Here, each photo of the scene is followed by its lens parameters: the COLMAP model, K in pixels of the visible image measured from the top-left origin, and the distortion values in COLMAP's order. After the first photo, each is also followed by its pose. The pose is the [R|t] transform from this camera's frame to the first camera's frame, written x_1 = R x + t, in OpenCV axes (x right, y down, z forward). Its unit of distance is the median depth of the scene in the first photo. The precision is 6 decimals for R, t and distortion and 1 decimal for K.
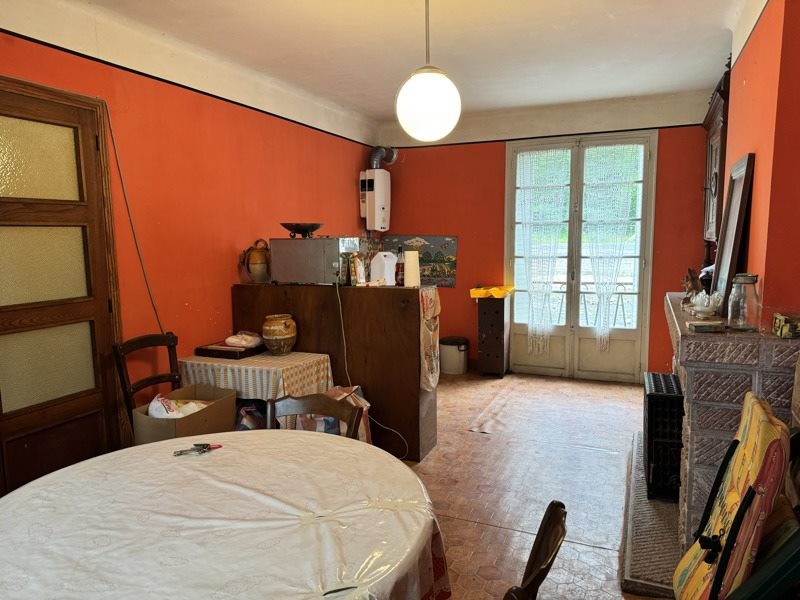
lens RADIAL K [[562.4, 0, 399.0], [0, 562.4, 304.0], [0, 0, 1]] dist [0.076256, -0.014597]
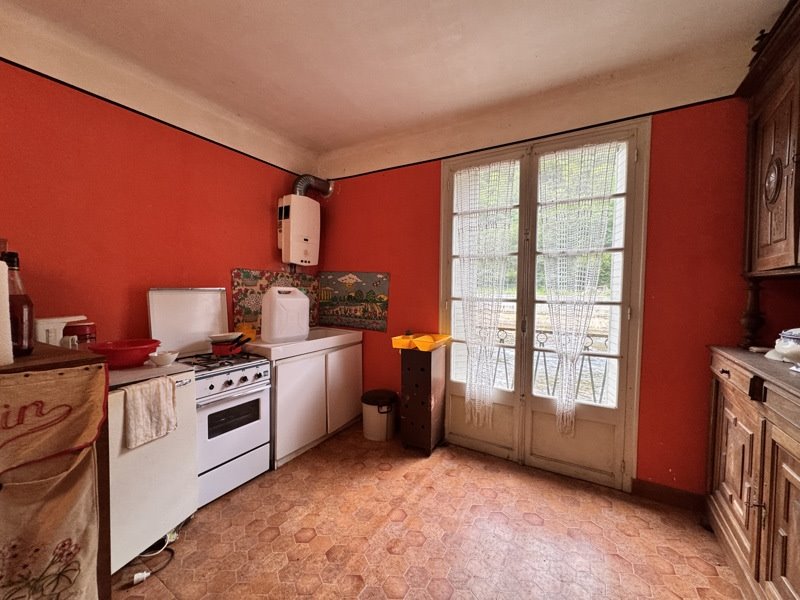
lens RADIAL K [[322.1, 0, 398.5], [0, 322.1, 297.6], [0, 0, 1]] dist [0.004644, 0.001420]
pose [[0.990964, 0.028796, -0.131003, 0.193704], [-0.039698, 0.995892, -0.081384, -0.045310], [0.128122, 0.085849, 0.988036, 0.544633]]
